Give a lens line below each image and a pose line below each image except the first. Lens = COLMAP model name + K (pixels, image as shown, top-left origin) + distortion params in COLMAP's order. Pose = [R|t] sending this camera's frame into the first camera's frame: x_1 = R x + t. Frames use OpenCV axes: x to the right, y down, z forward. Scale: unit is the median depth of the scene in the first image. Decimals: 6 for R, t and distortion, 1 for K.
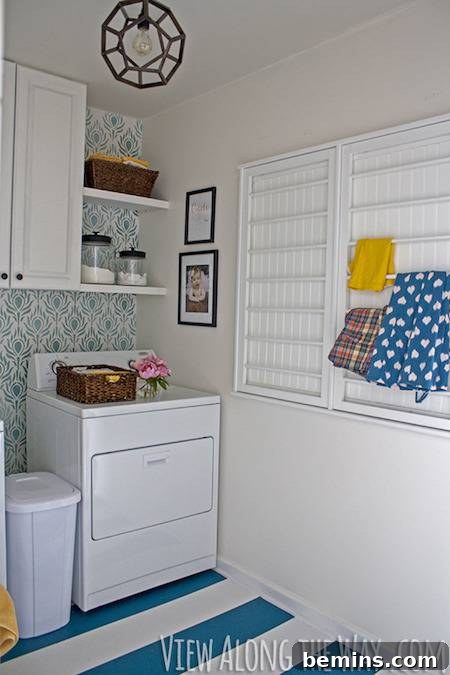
lens RADIAL K [[623.6, 0, 225.0], [0, 623.6, 337.5], [0, 0, 1]] dist [-0.009825, 0.004130]
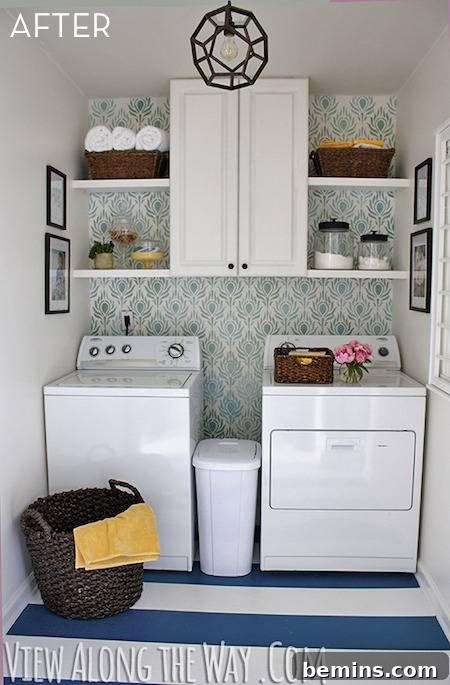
lens RADIAL K [[626.4, 0, 225.0], [0, 626.4, 342.5], [0, 0, 1]] dist [0.002896, 0.005559]
pose [[0.738825, 0.044950, -0.672396, 0.383090], [-0.023131, 0.998877, 0.041359, -0.004746], [0.673500, -0.015004, 0.739035, 0.121566]]
